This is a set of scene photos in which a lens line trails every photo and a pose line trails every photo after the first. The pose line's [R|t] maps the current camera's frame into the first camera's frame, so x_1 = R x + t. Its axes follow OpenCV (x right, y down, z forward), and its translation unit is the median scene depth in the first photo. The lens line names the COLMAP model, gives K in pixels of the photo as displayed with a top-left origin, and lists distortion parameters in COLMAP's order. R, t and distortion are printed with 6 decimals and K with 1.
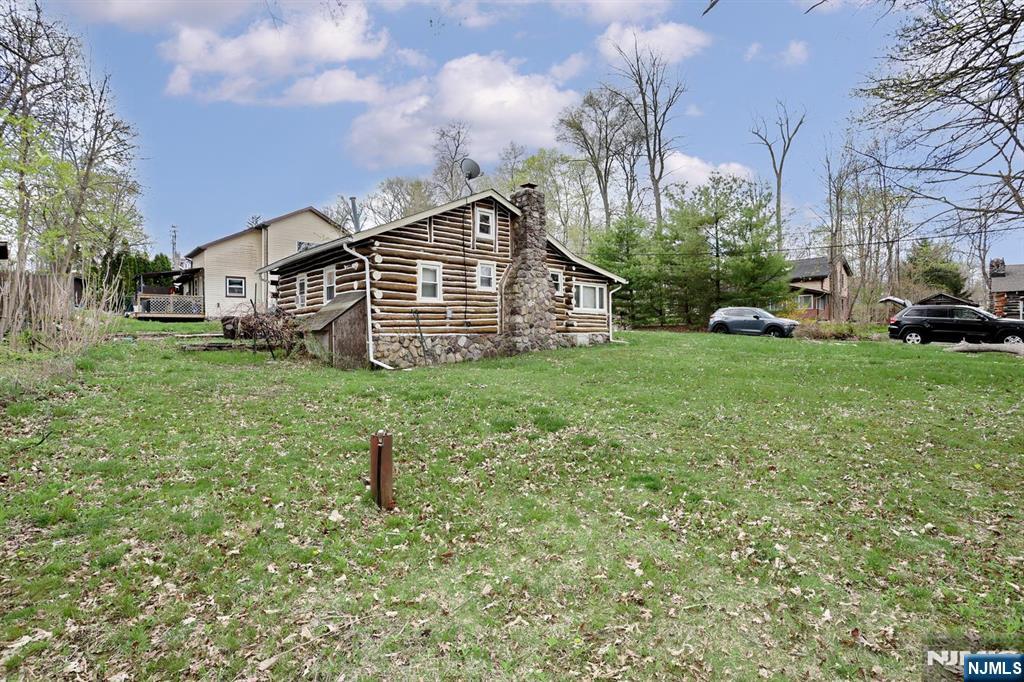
lens RADIAL K [[494.7, 0, 512.2], [0, 494.7, 337.6], [0, 0, 1]] dist [-0.062692, 0.024804]
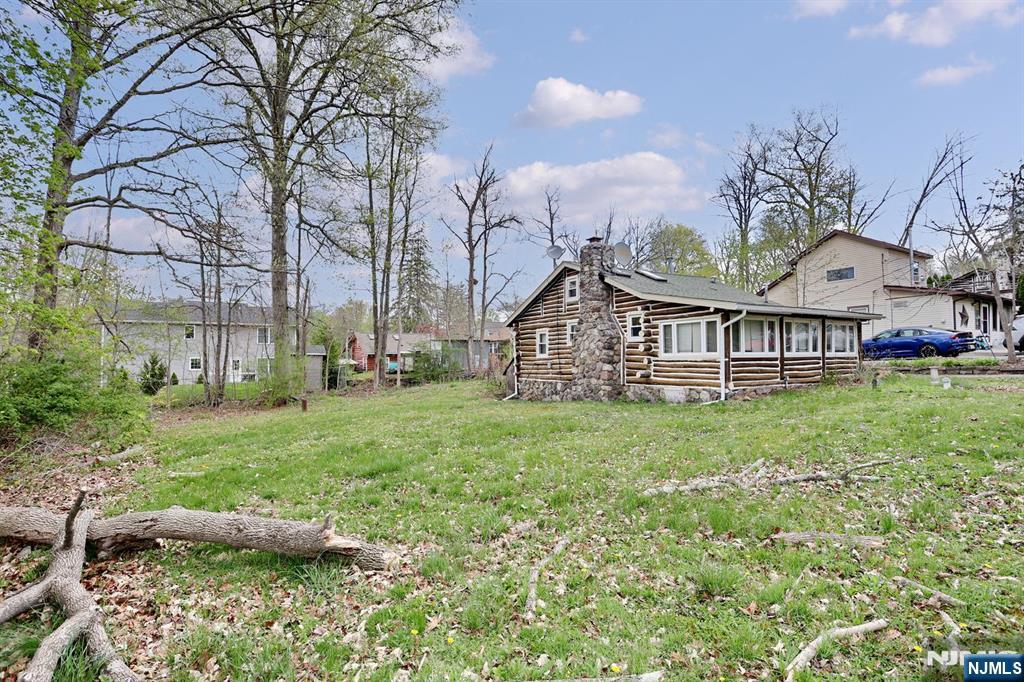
lens RADIAL K [[494.7, 0, 512.2], [0, 494.7, 337.6], [0, 0, 1]] dist [-0.062692, 0.024804]
pose [[-0.214756, -0.035040, -0.976039, 1.165042], [0.006338, 0.999285, -0.037269, -0.071292], [0.976647, -0.014190, -0.214381, 1.141855]]
